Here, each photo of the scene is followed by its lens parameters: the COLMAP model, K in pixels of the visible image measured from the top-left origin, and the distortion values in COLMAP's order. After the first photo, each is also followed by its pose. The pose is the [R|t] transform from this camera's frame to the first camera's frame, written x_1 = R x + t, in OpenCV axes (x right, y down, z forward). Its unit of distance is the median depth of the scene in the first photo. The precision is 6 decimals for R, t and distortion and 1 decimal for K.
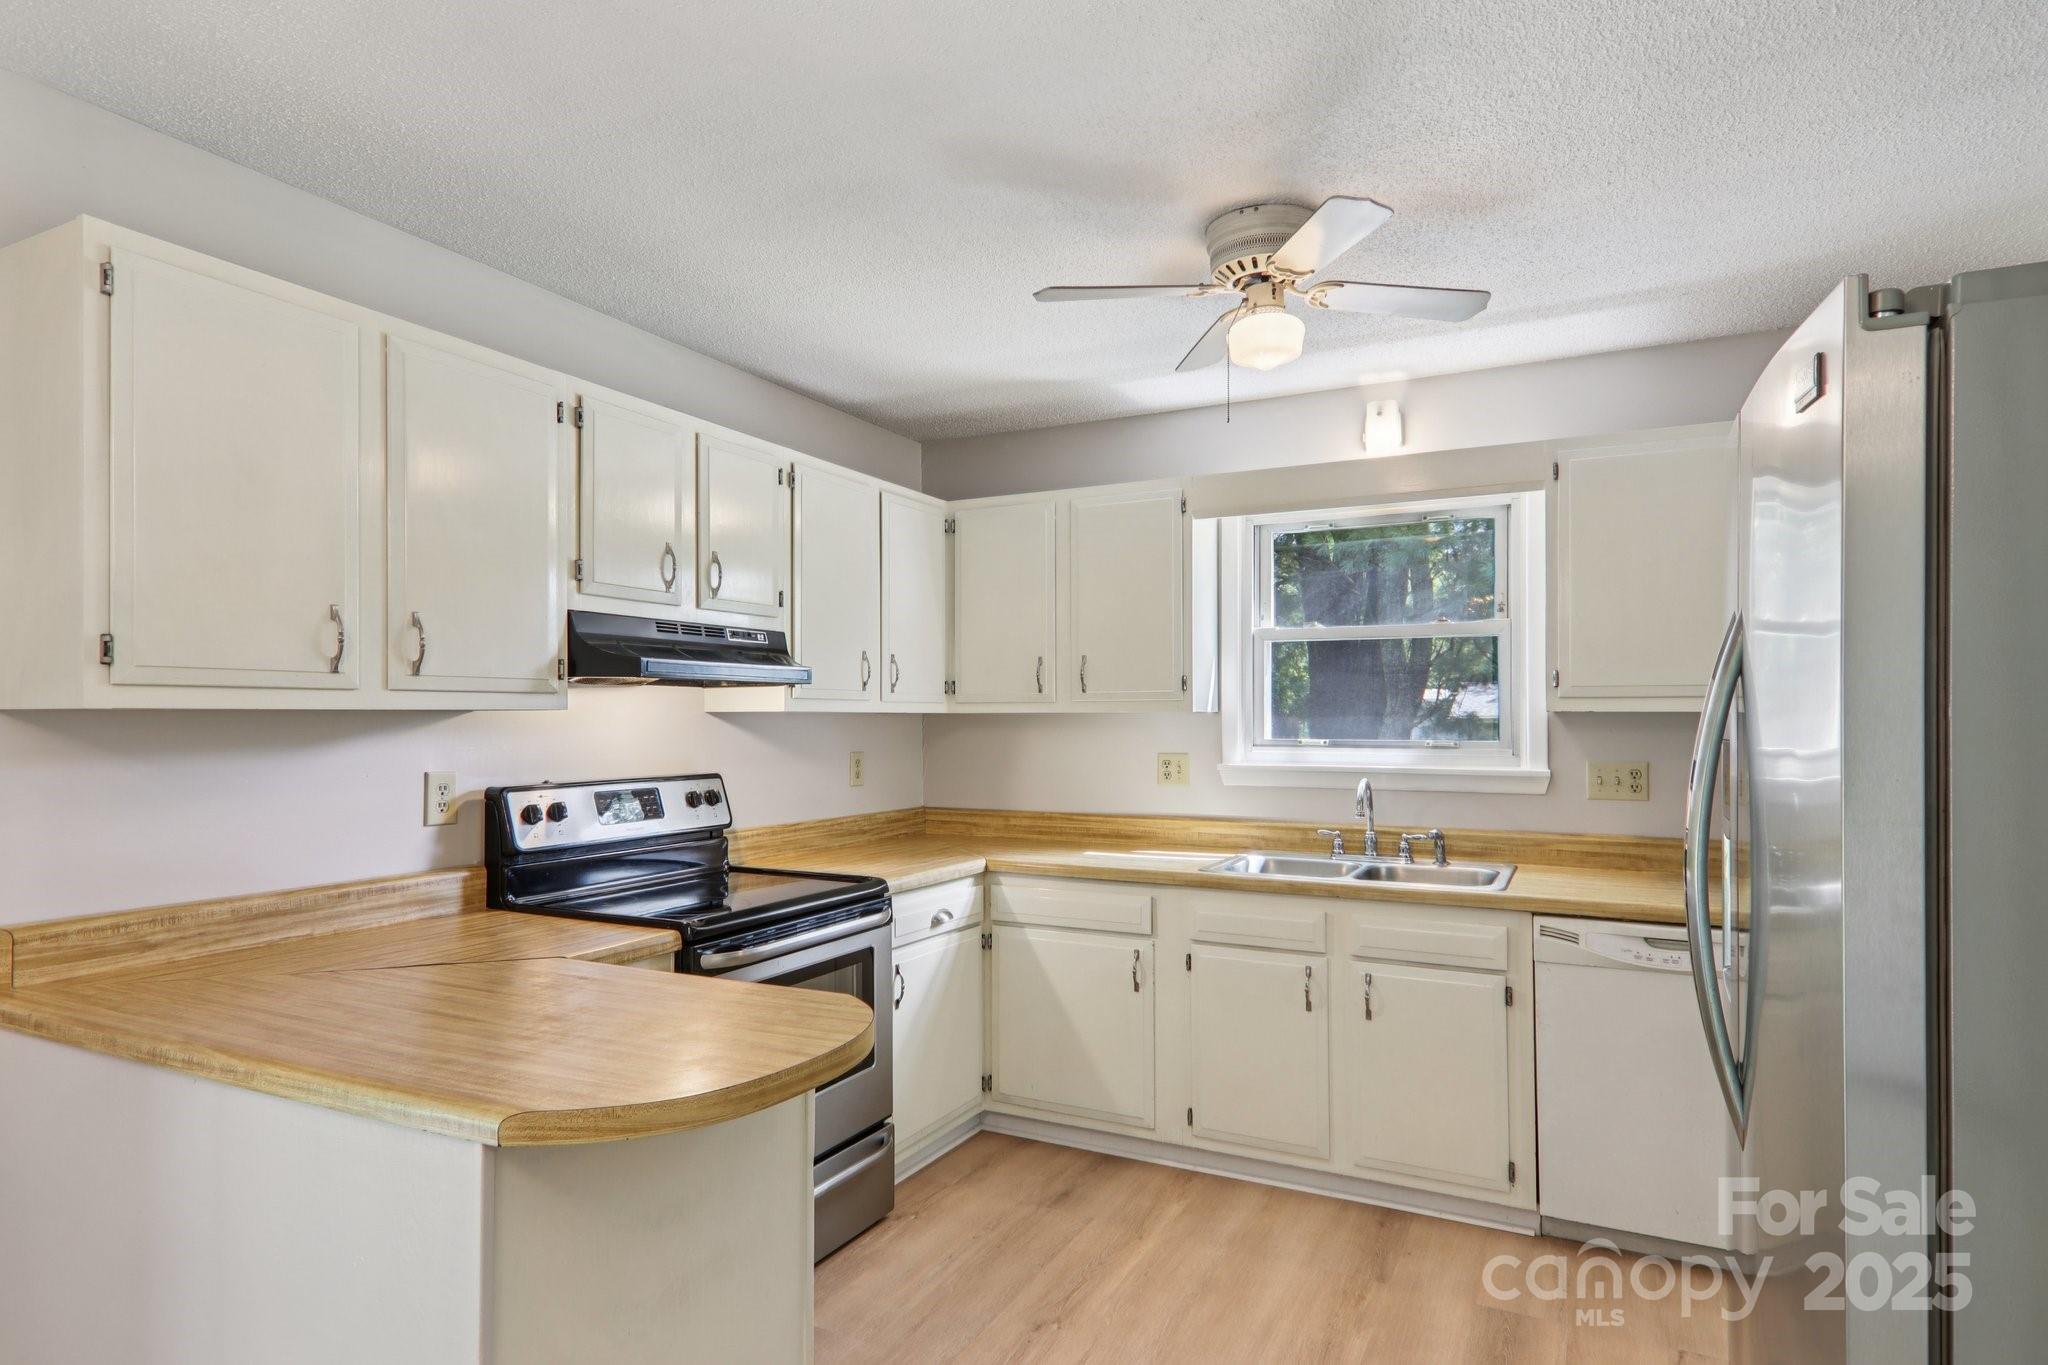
lens RADIAL K [[1136.6, 0, 1014.0], [0, 1136.6, 707.2], [0, 0, 1]] dist [0.044768, -0.027549]
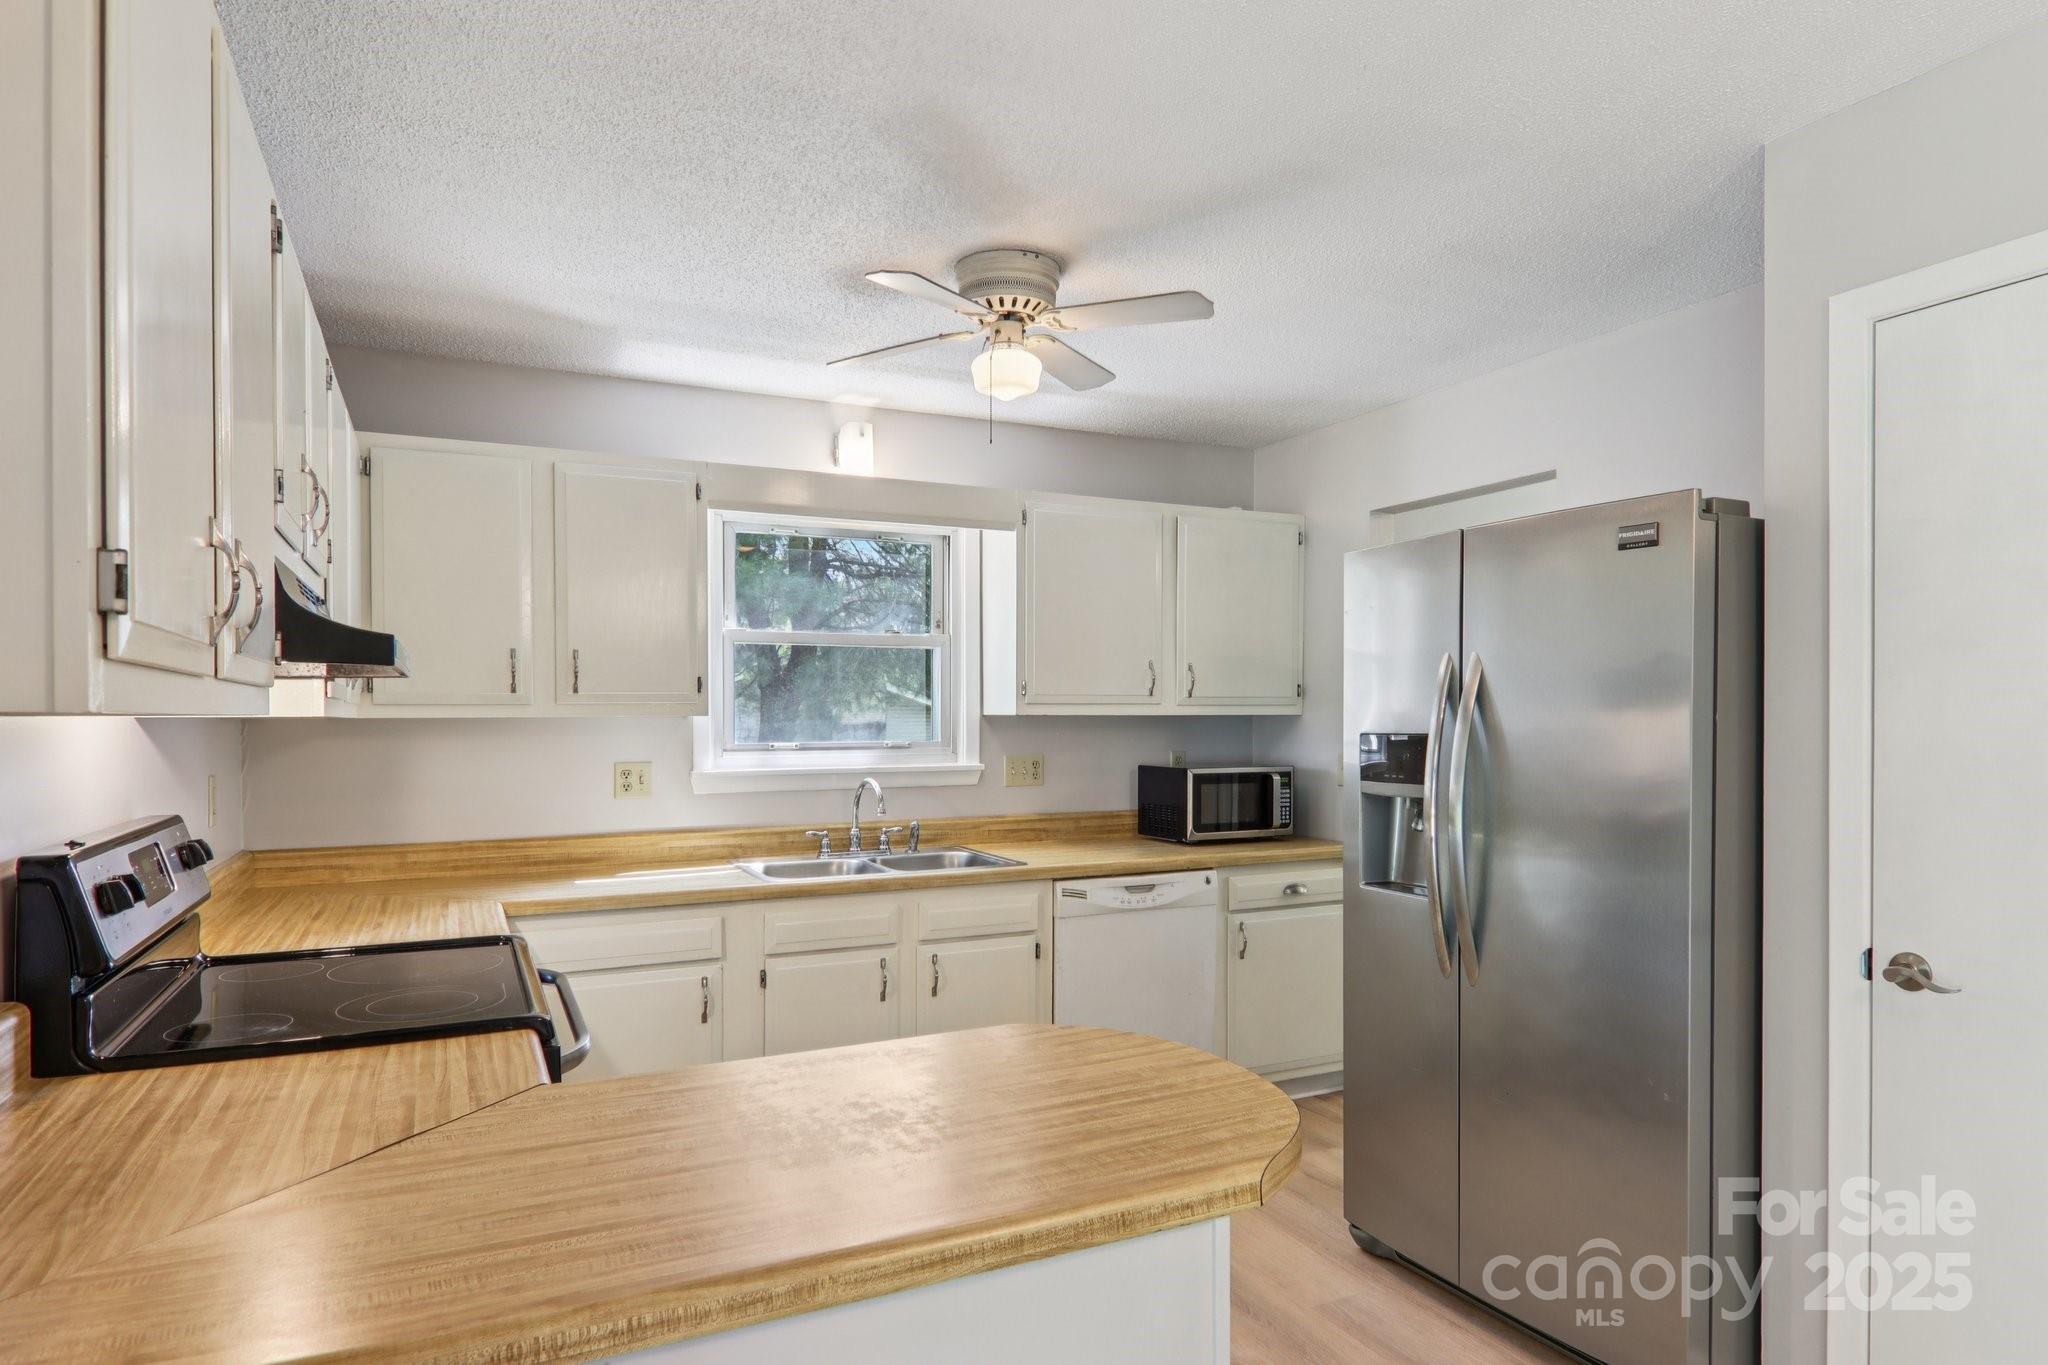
lens RADIAL K [[1180.2, 0, 1021.9], [0, 1180.2, 724.5], [0, 0, 1]] dist [0.030031, -0.026576]
pose [[0.604250, -0.007141, 0.796763, -0.498926], [-0.002657, 0.999936, 0.010977, -0.000173], [-0.796790, -0.008750, 0.604192, 0.230315]]
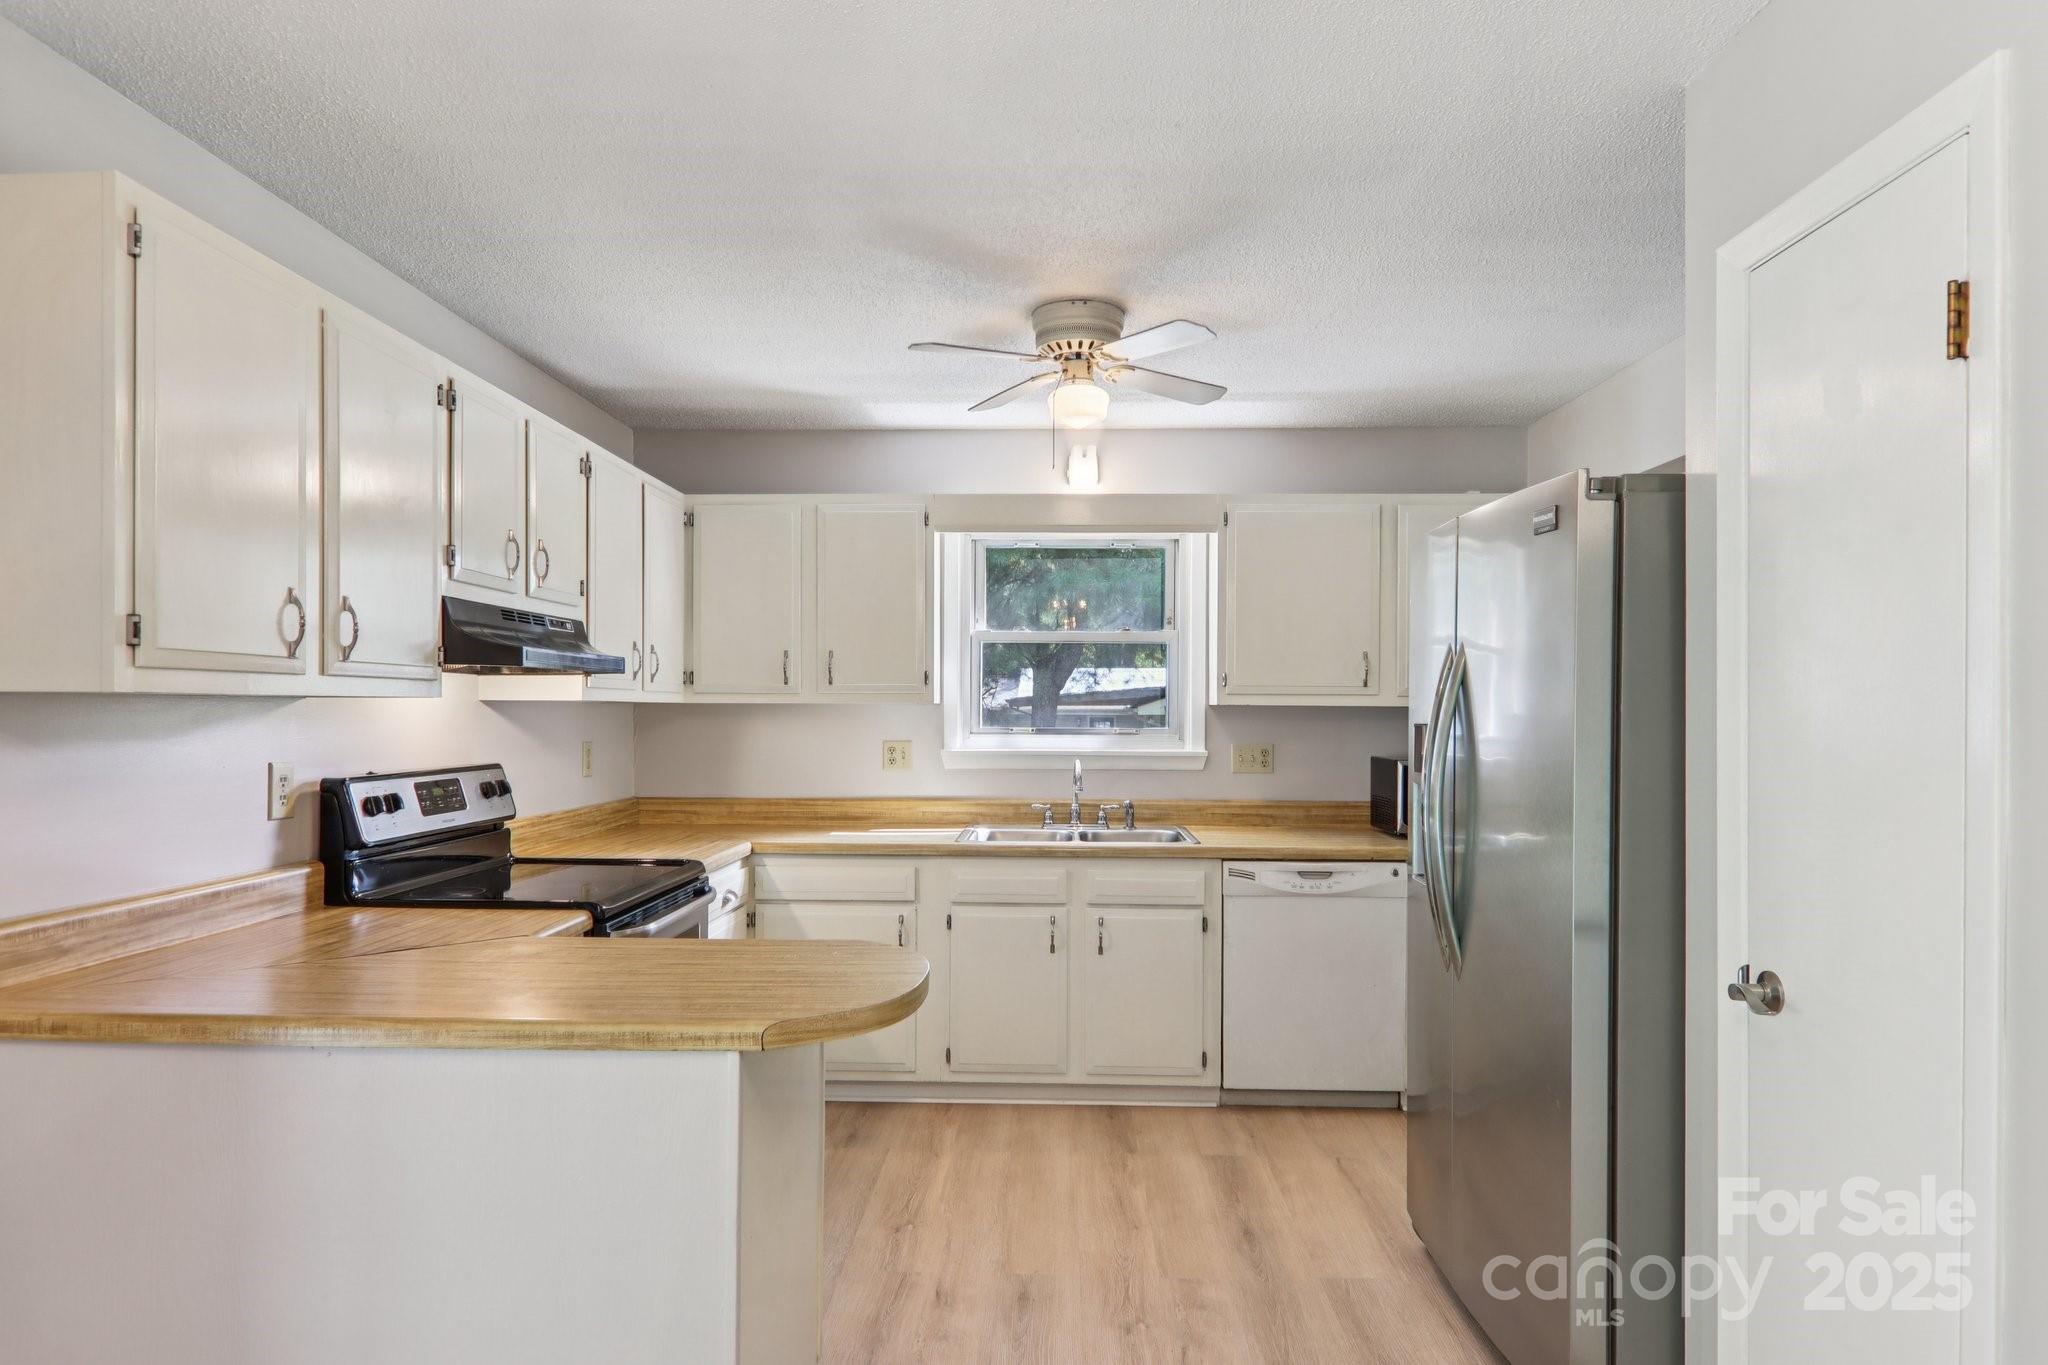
lens RADIAL K [[1186.7, 0, 1021.1], [0, 1186.7, 708.3], [0, 0, 1]] dist [0.031534, -0.024821]
pose [[0.905479, 0.004953, 0.424363, -0.286596], [-0.008358, 0.999946, 0.006163, 0.001089], [-0.424309, -0.009128, 0.905471, -0.109464]]
